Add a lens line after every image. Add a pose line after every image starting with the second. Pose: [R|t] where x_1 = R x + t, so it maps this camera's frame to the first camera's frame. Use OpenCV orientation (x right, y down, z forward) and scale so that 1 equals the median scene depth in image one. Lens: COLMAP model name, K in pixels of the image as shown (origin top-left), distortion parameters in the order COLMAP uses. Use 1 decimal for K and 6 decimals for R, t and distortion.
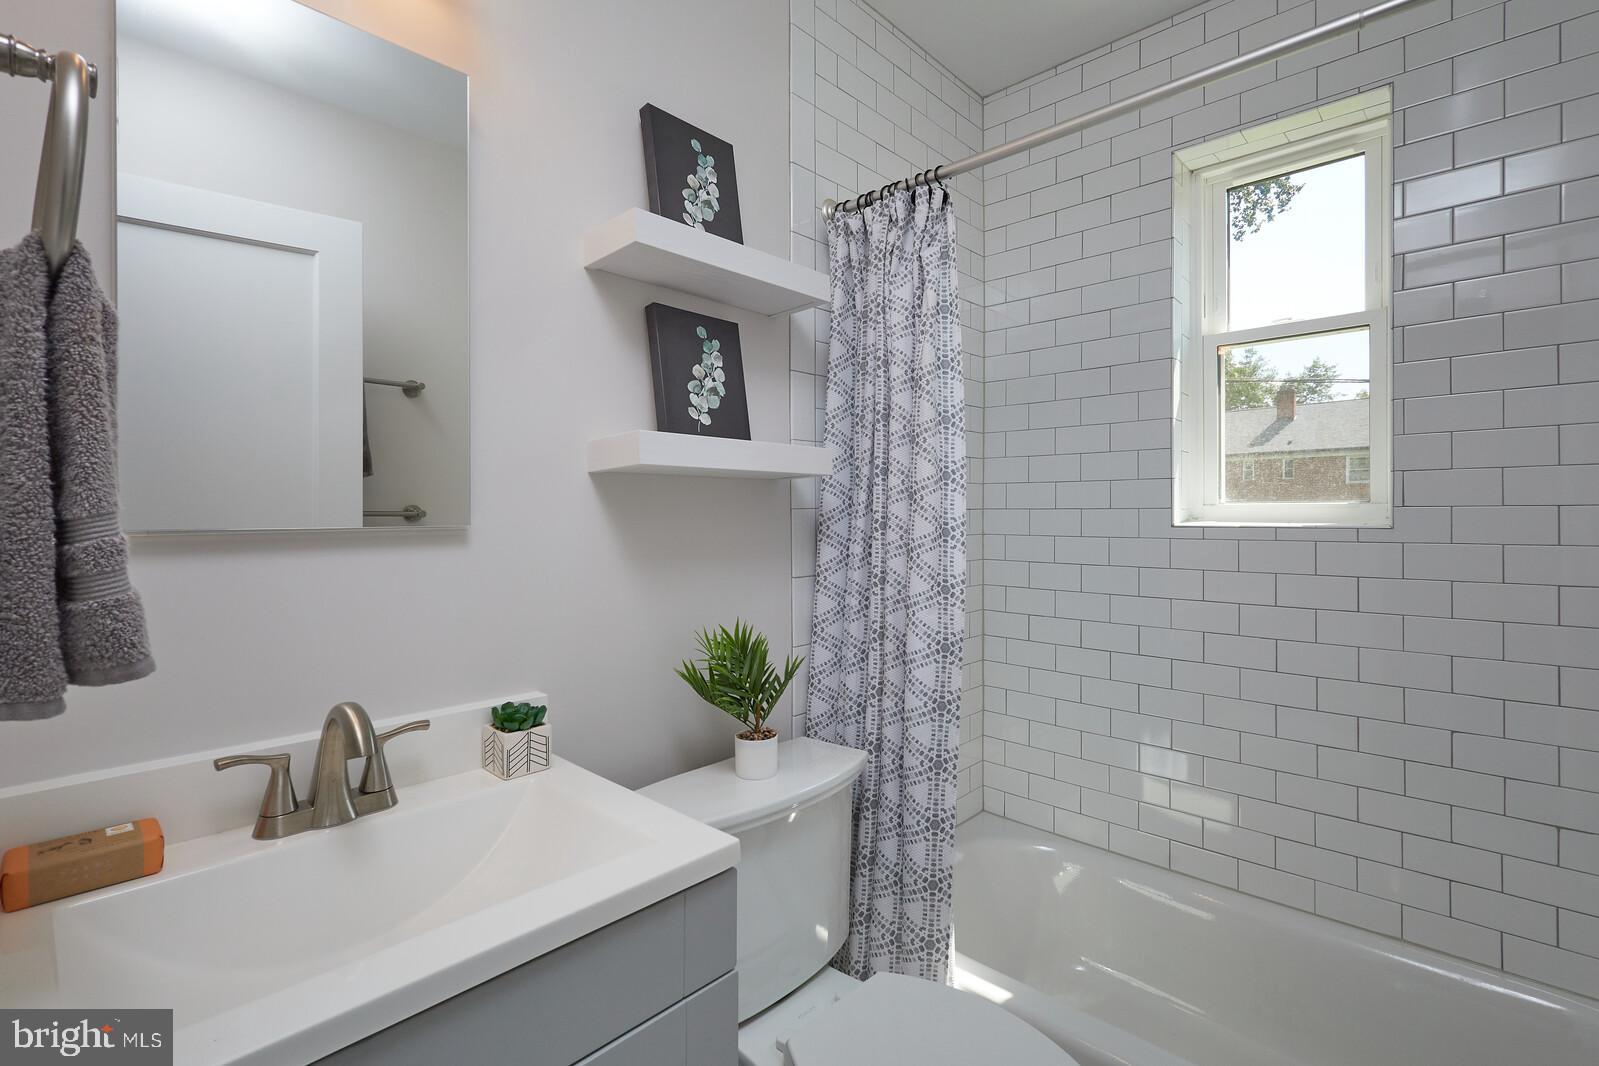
lens RADIAL K [[733.7, 0, 805.6], [0, 733.7, 507.6], [0, 0, 1]] dist [0.000303, -0.001181]
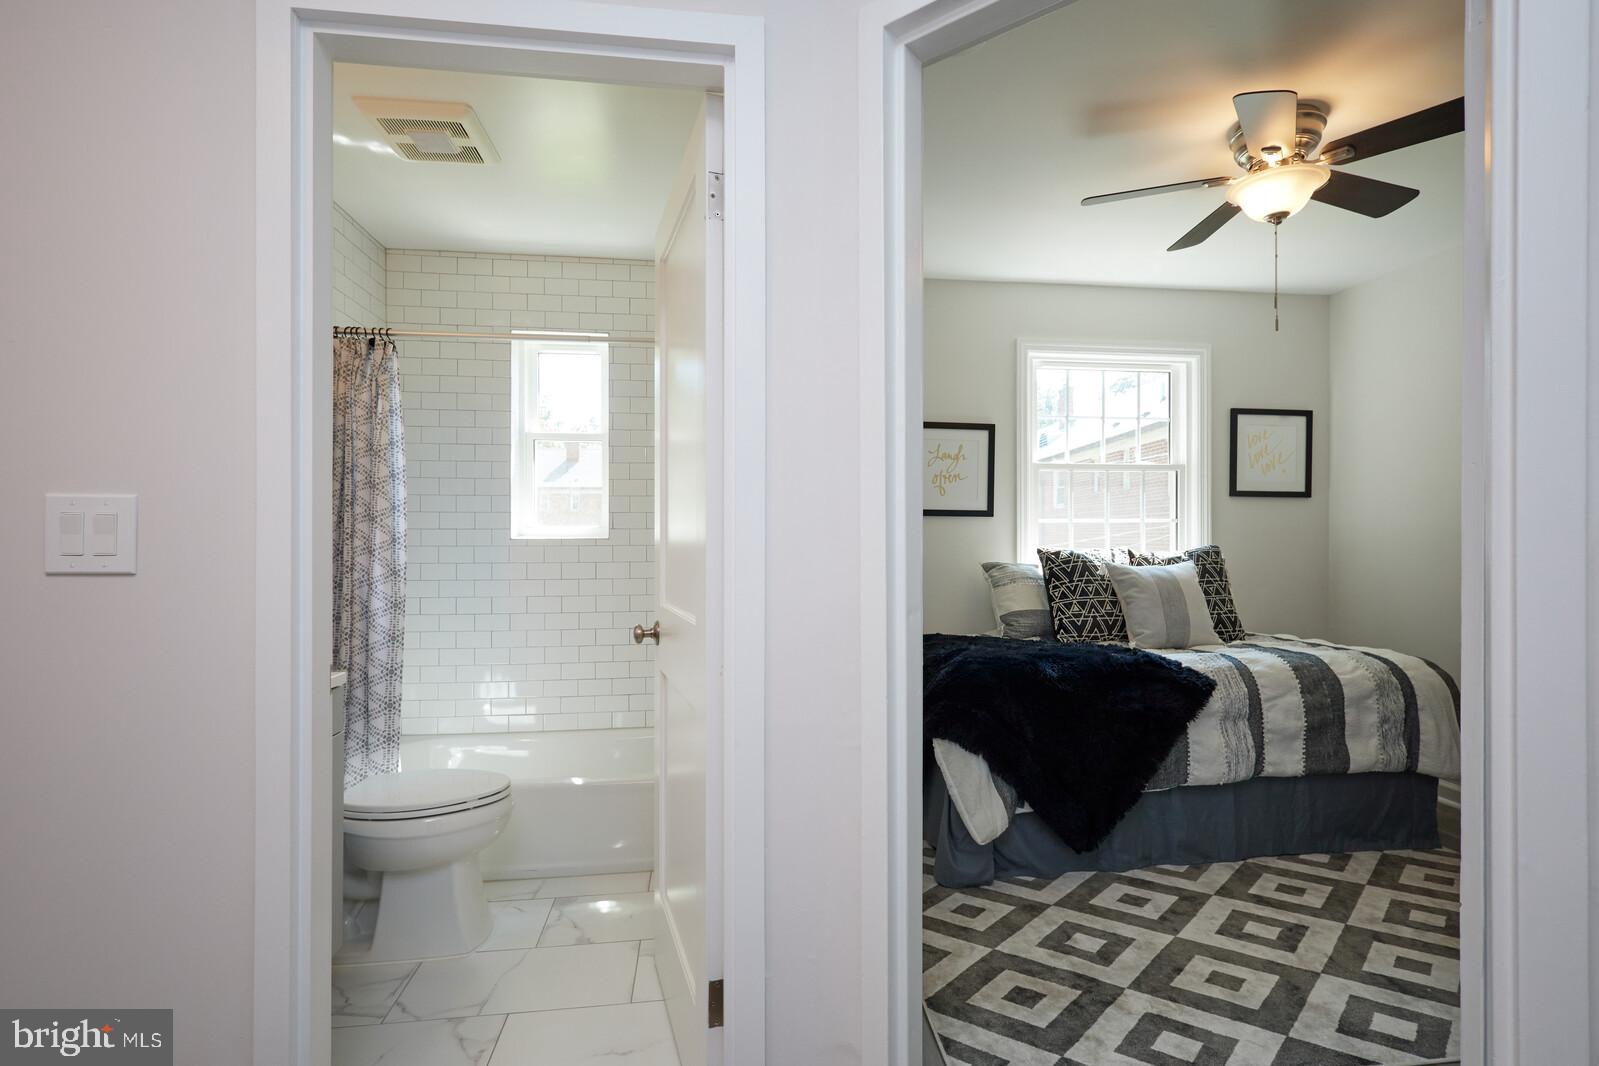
lens RADIAL K [[733.7, 0, 795.9], [0, 733.7, 538.0], [0, 0, 1]] dist [0.000303, -0.001181]
pose [[0.641304, 0.001681, 0.767285, -0.539403], [-0.003736, 0.999993, 0.000932, 0.023003], [-0.767278, -0.003464, 0.641306, -0.861585]]
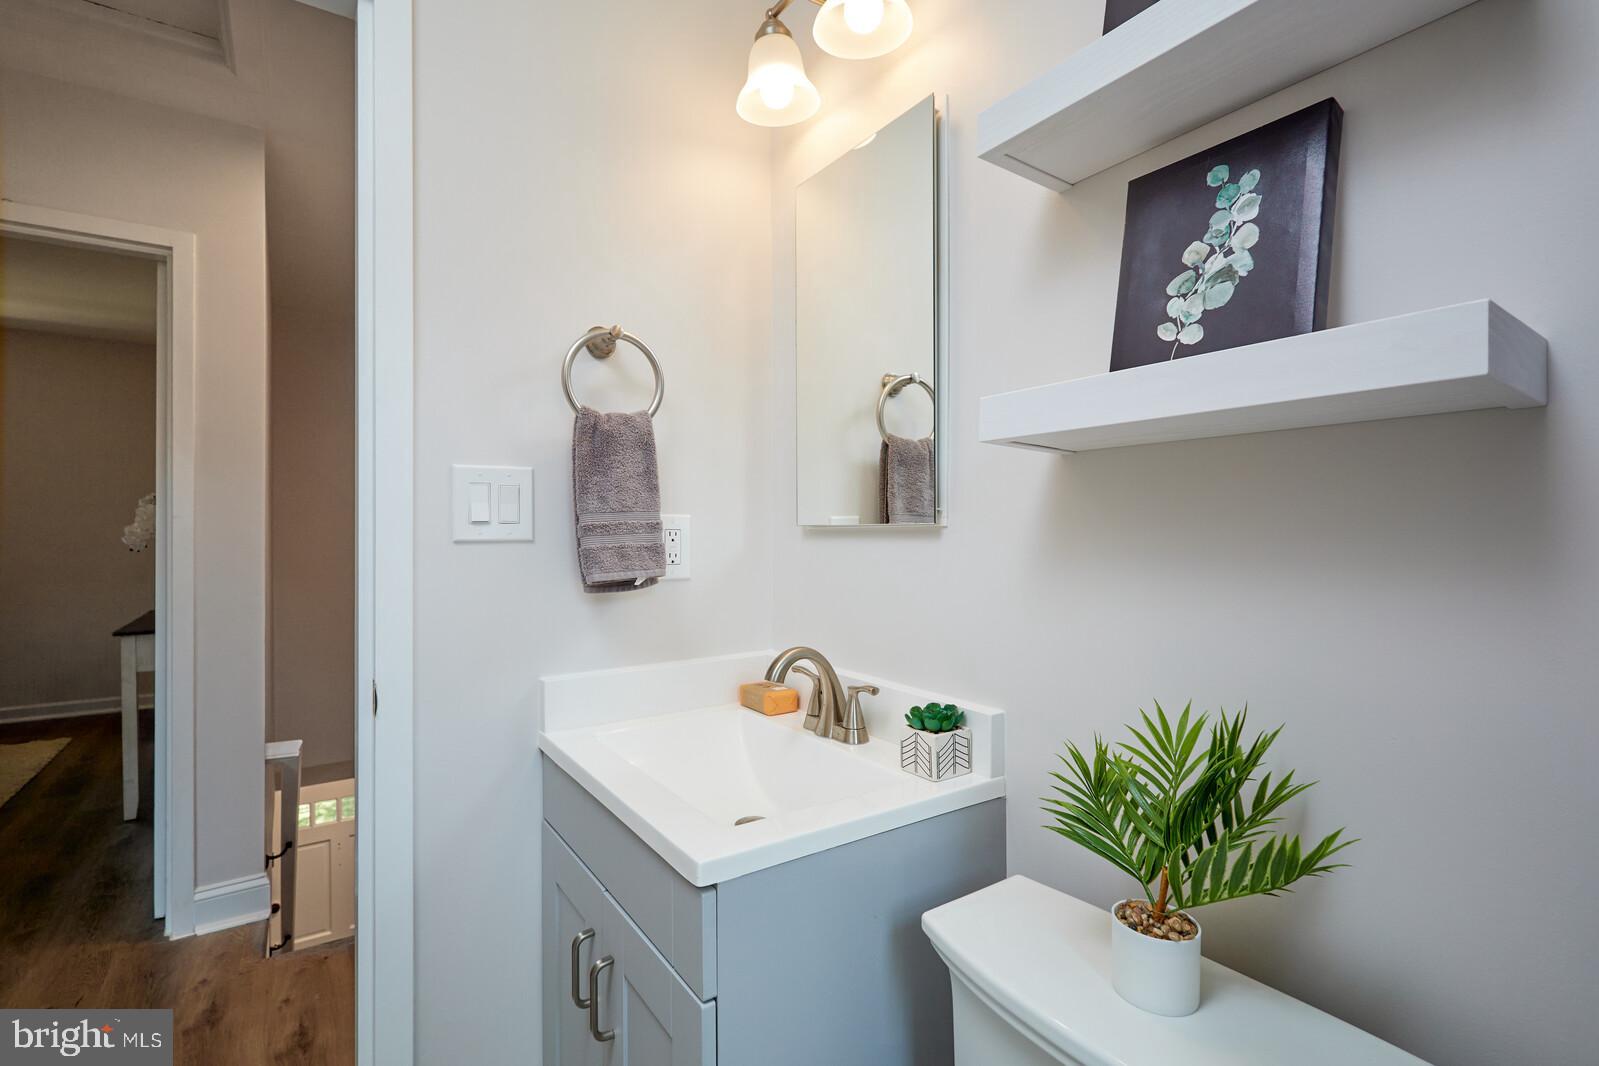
lens RADIAL K [[733.7, 0, 800.7], [0, 733.7, 532.8], [0, 0, 1]] dist [0.000303, -0.001181]
pose [[-0.204477, 0.002136, -0.978869, 0.357082], [0.007221, 0.999974, 0.000673, 0.021975], [0.978845, -0.006931, -0.204488, 0.613255]]
